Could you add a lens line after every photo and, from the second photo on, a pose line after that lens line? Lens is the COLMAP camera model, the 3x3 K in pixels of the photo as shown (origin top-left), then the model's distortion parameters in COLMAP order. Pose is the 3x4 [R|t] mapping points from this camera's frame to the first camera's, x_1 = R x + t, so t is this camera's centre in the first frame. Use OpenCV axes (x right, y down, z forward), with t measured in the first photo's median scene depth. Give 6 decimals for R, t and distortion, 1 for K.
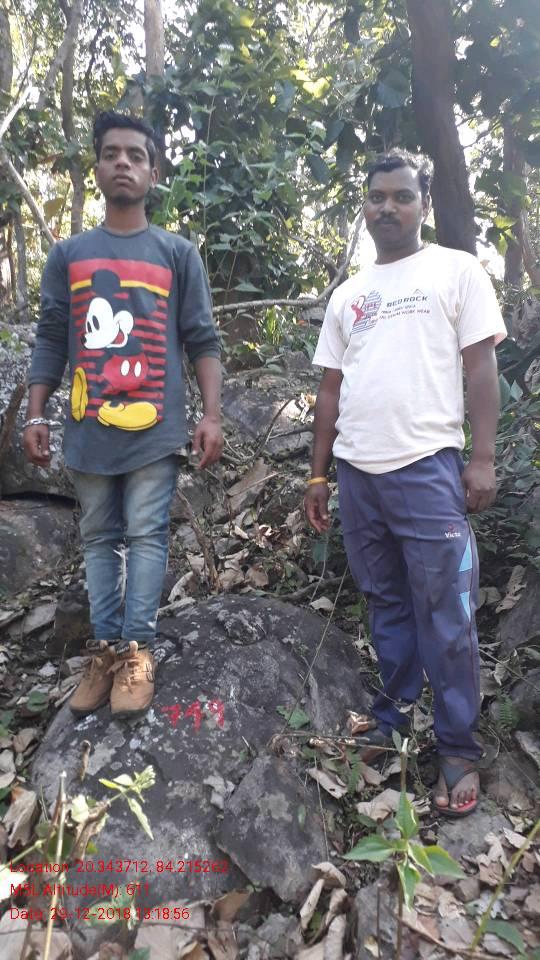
lens RADIAL K [[775.0, 0, 276.6], [0, 775.0, 494.6], [0, 0, 1]] dist [0.060192, -0.066868]
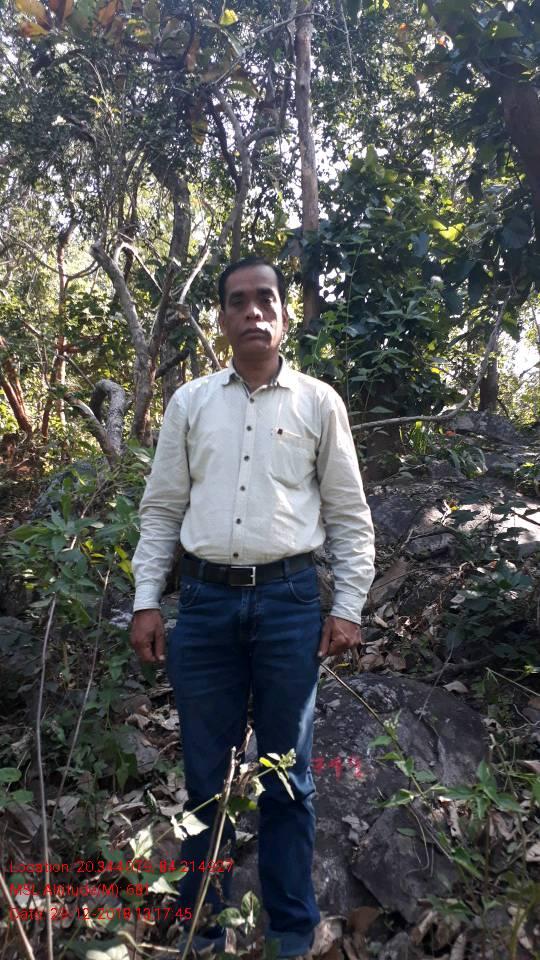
lens RADIAL K [[775.0, 0, 270.3], [0, 775.0, 477.6], [0, 0, 1]] dist [0.060192, -0.066868]
pose [[0.978373, -0.024477, -0.205395, 0.035409], [-0.009191, 0.986848, -0.161386, 0.028735], [0.206644, 0.159784, 0.965281, -0.159852]]
